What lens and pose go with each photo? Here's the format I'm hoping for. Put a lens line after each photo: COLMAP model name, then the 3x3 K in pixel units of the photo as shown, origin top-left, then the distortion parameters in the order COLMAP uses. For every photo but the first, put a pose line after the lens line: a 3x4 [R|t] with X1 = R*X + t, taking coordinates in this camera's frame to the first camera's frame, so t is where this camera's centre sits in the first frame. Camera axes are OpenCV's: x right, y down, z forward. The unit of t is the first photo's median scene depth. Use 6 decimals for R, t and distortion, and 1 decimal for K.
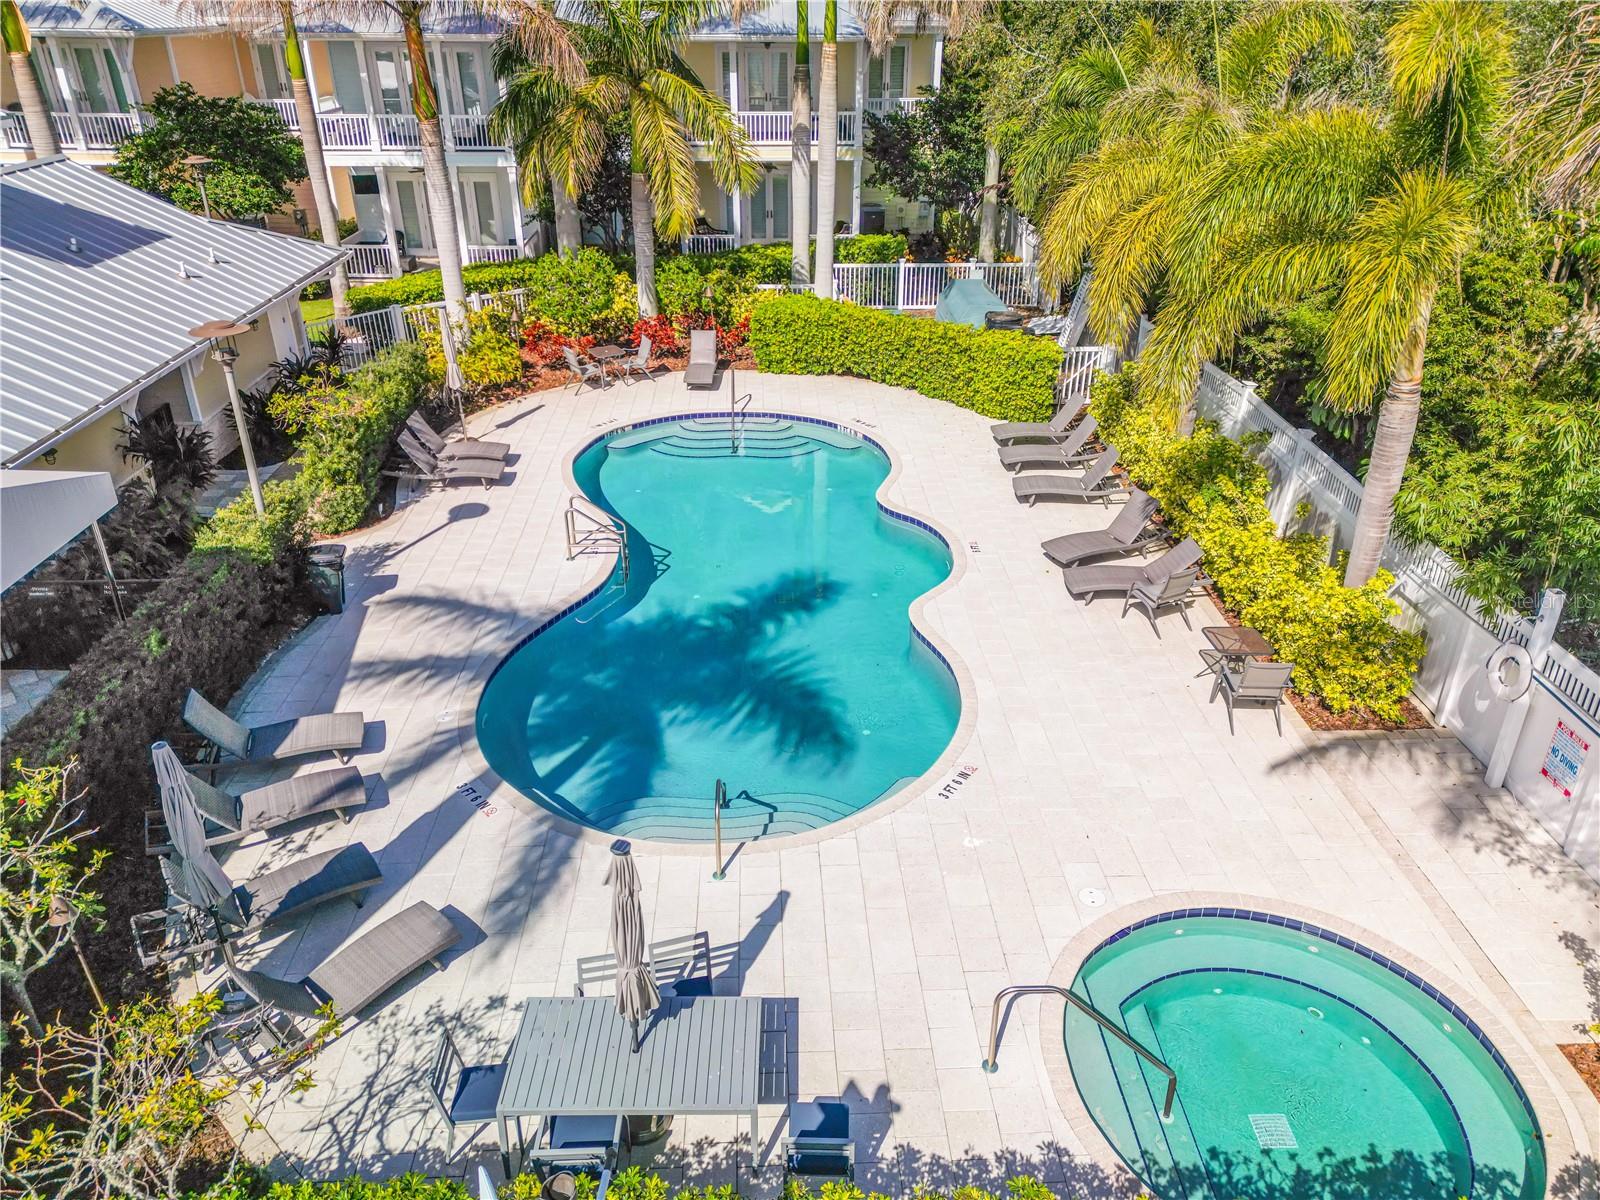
lens RADIAL K [[1117.7, 0, 800.0], [0, 1117.7, 600.0], [0, 0, 1]] dist [-0.002238, 0.027032]
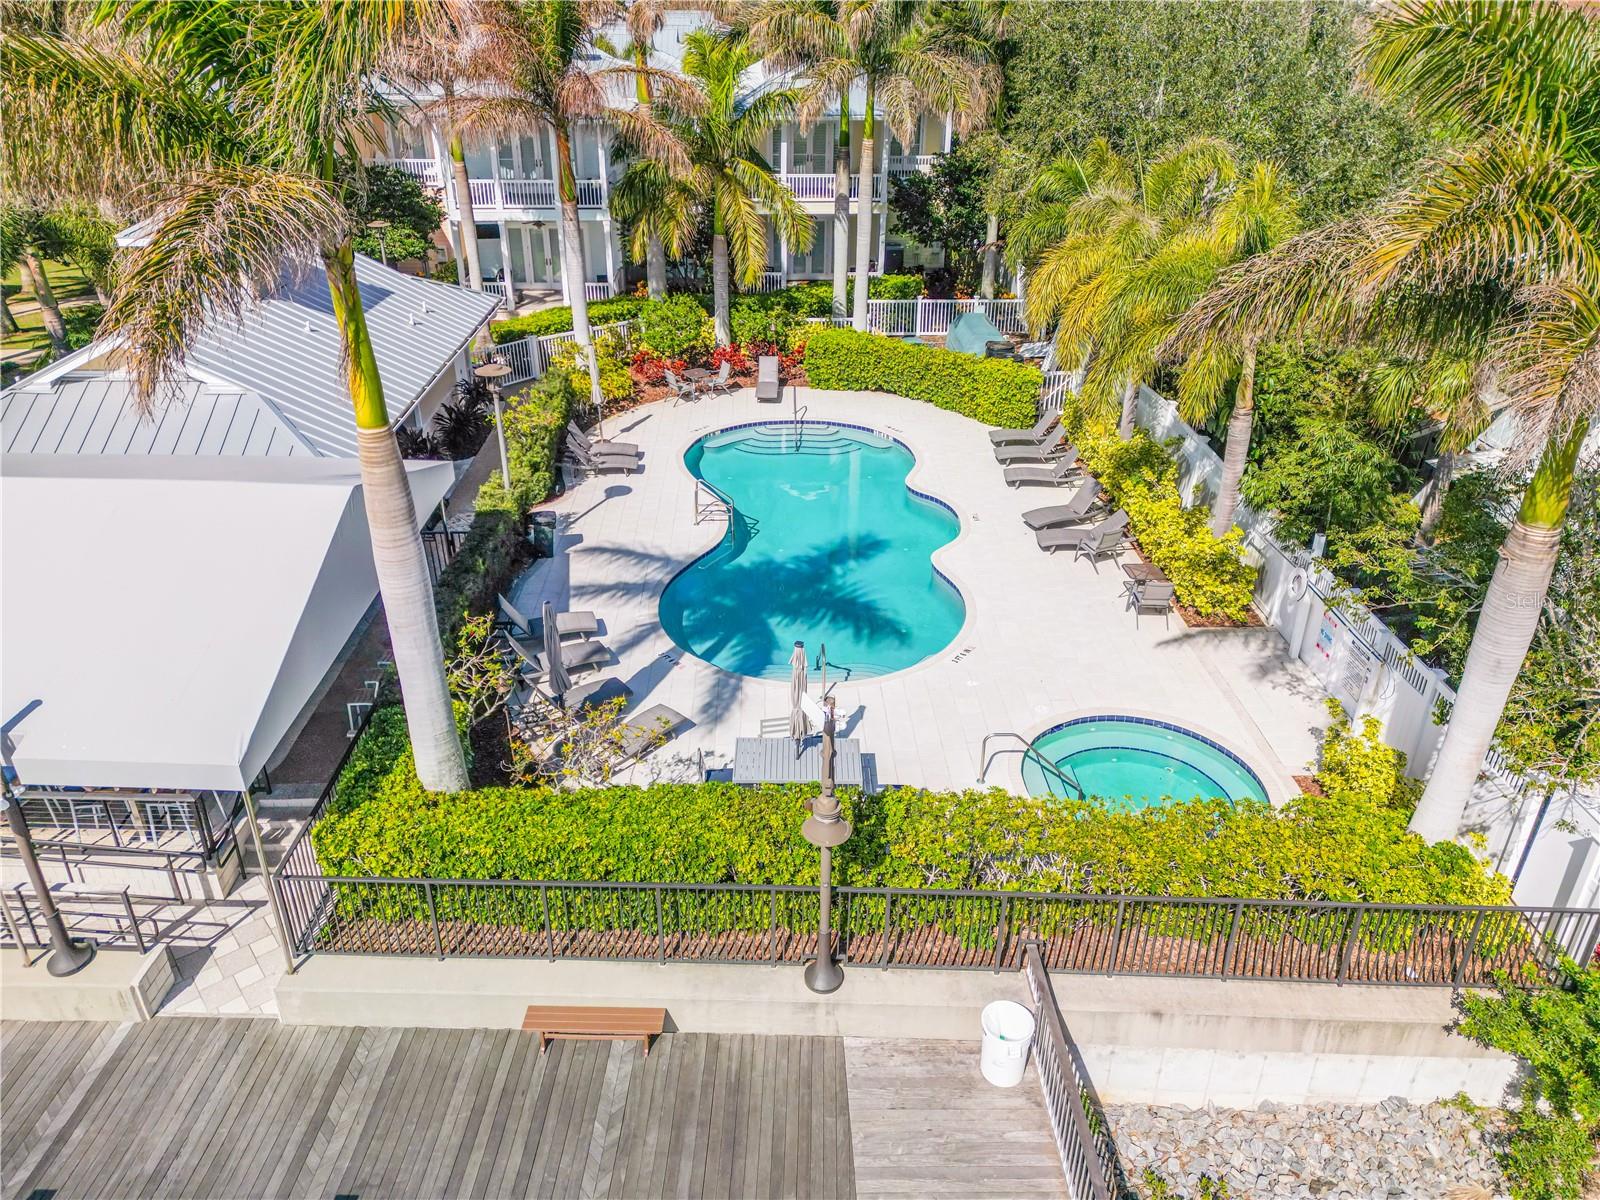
lens RADIAL K [[1134.2, 0, 794.4], [0, 1134.2, 578.5], [0, 0, 1]] dist [0.053005, -0.031871]
pose [[0.999965, 0.003870, -0.007436, -0.052355], [-0.003998, 0.999842, -0.017319, 0.046229], [0.007368, 0.017348, 0.999822, -0.367701]]
